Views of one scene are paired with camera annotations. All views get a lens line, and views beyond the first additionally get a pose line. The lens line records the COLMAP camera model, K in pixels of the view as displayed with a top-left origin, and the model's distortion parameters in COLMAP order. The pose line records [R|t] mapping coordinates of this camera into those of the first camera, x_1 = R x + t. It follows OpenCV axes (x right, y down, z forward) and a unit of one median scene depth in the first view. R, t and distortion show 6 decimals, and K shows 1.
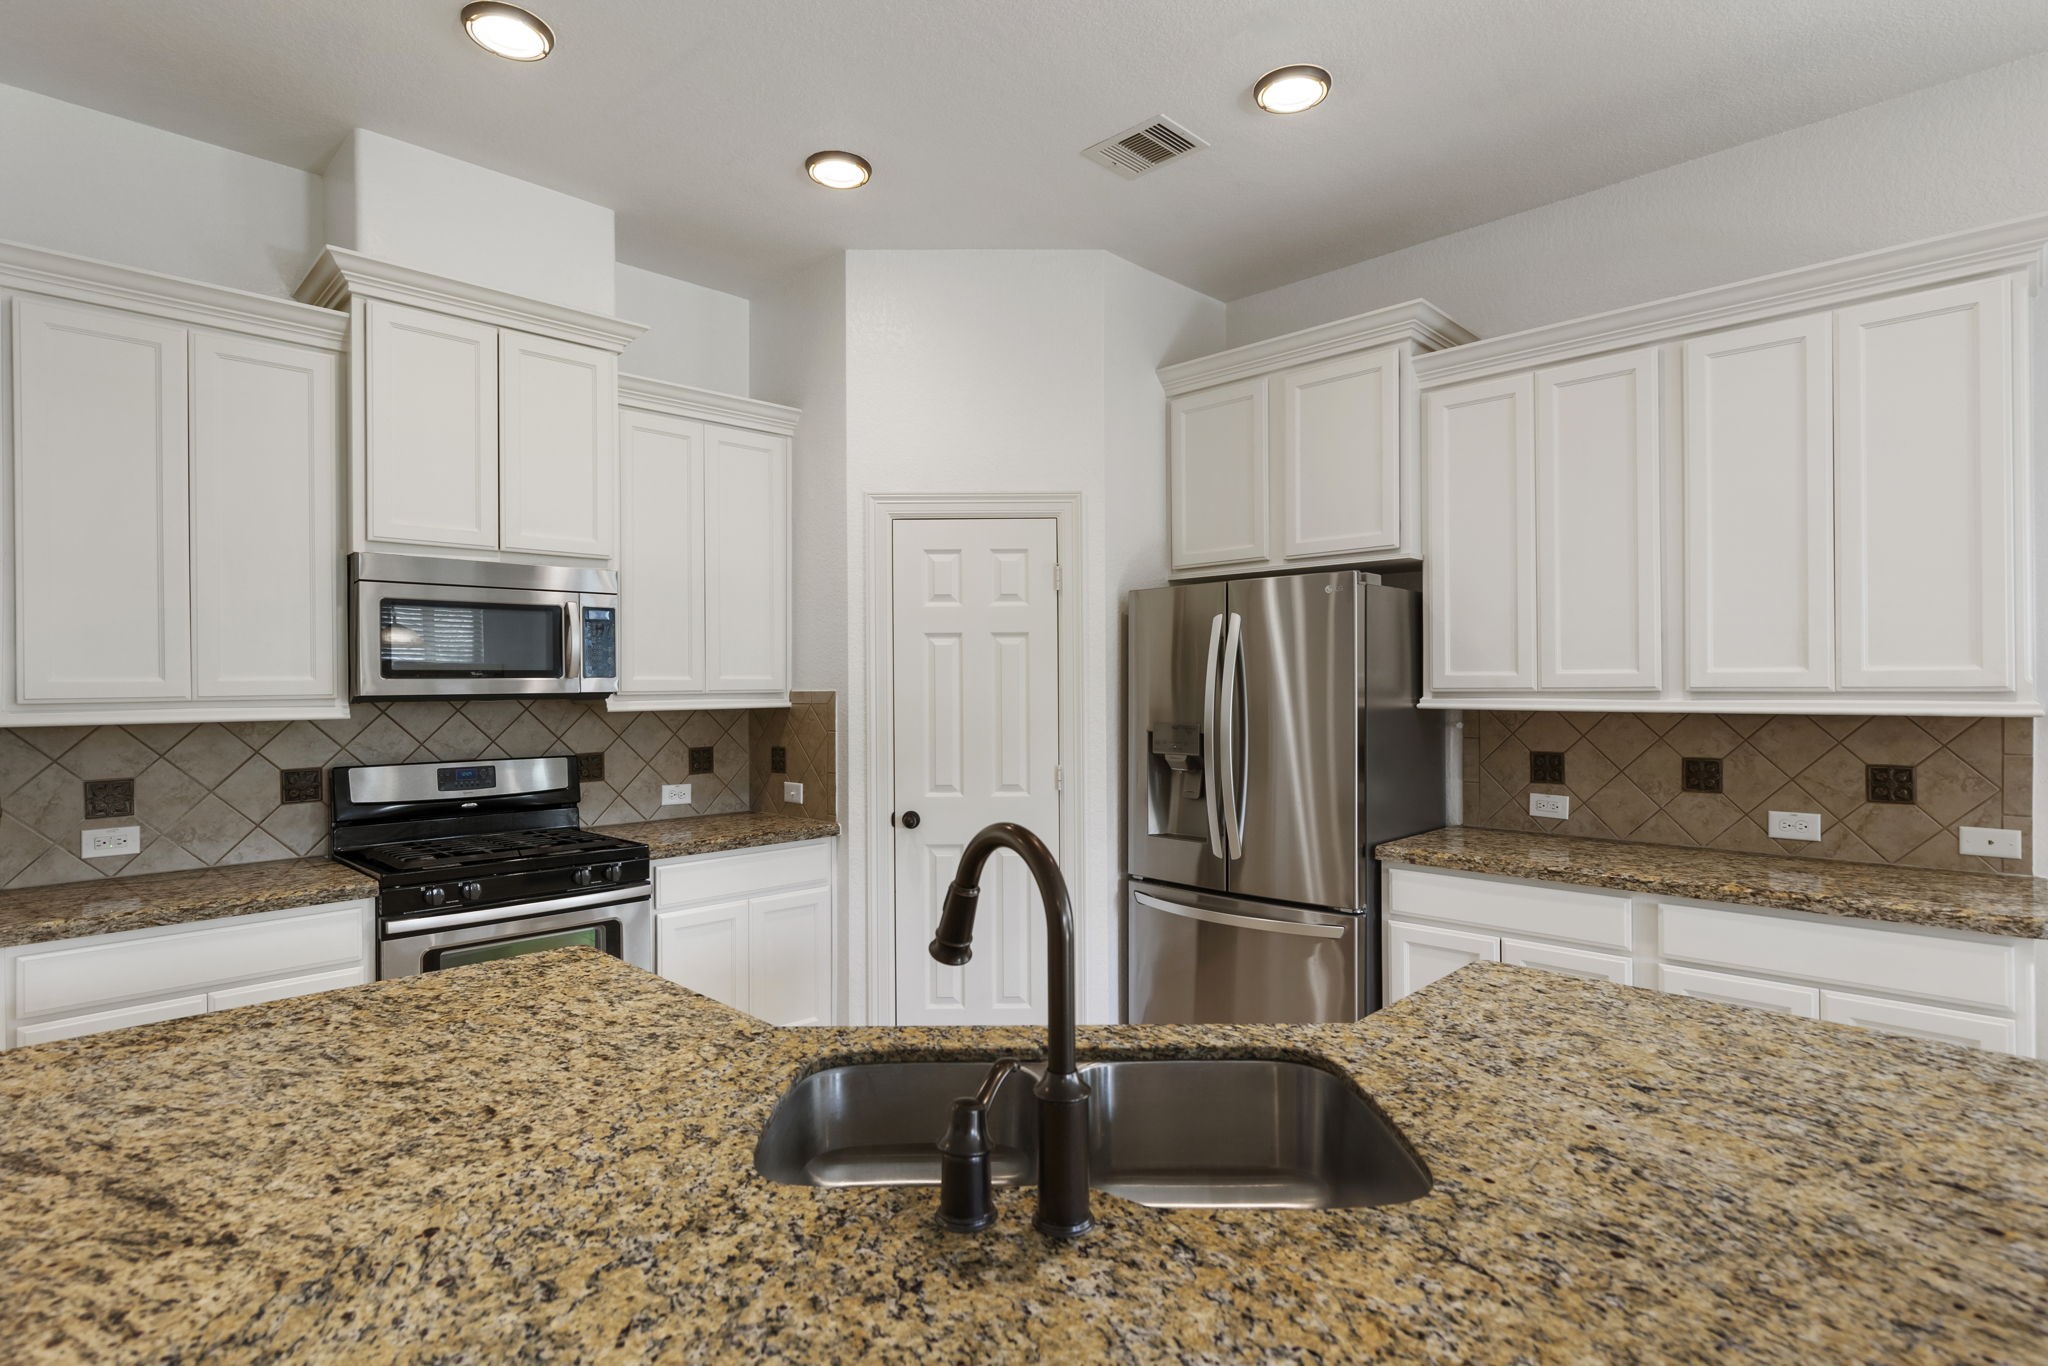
lens RADIAL K [[1008.4, 0, 1016.5], [0, 1008.4, 685.7], [0, 0, 1]] dist [-0.003456, 0.000935]
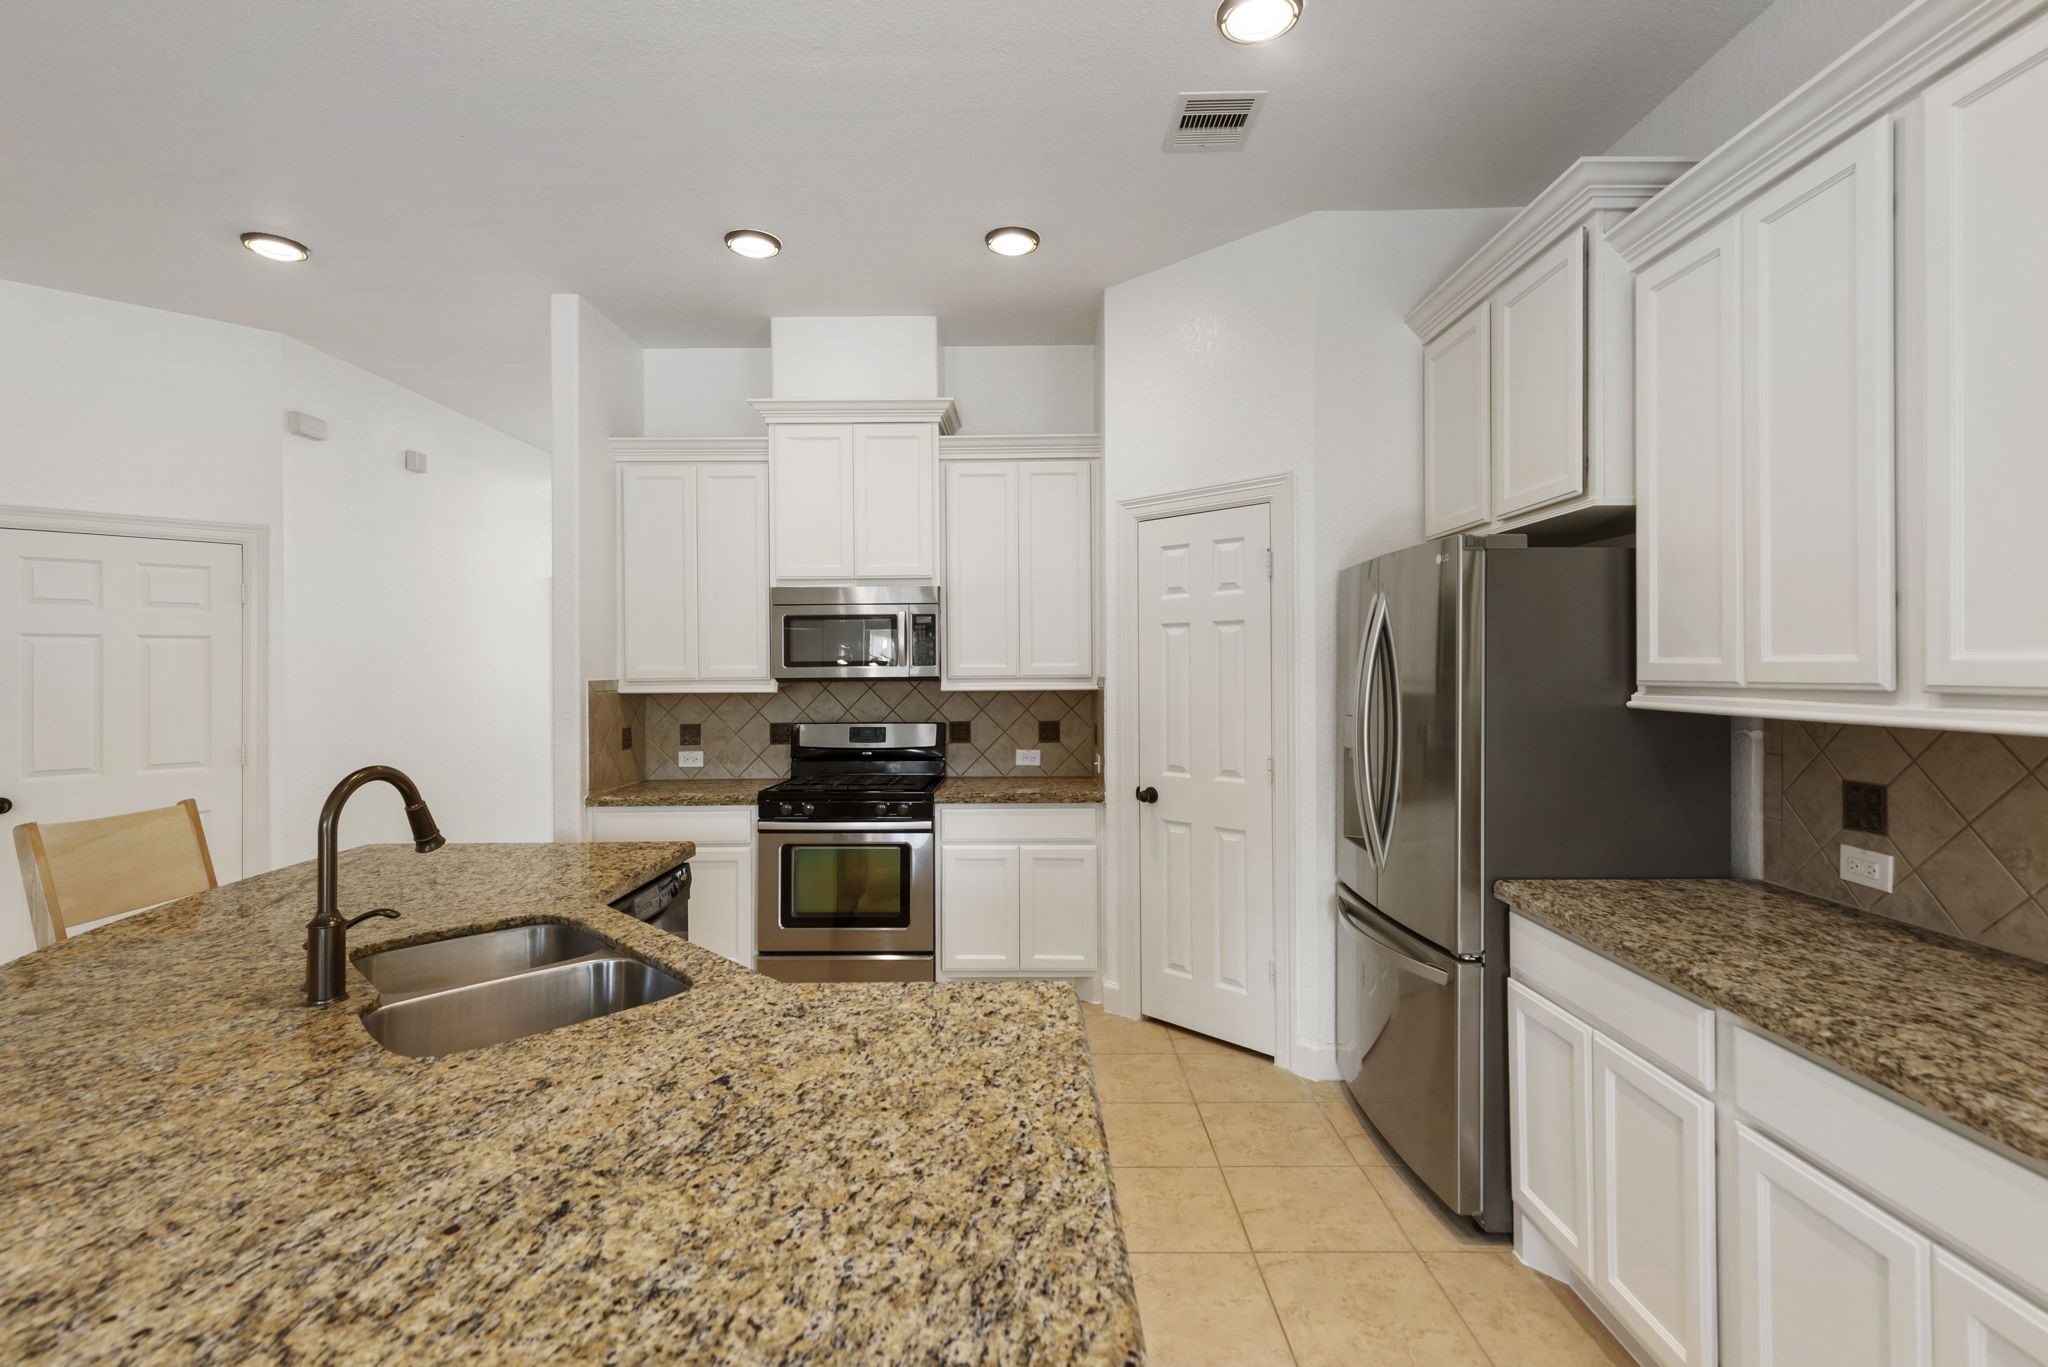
lens RADIAL K [[944.2, 0, 1039.1], [0, 944.2, 666.6], [0, 0, 1]] dist [0.011691, -0.003638]
pose [[0.707941, 0.001059, -0.706270, 0.646920], [0.000525, 0.999998, 0.002025, -0.010065], [0.706271, -0.001804, 0.707939, 0.230115]]
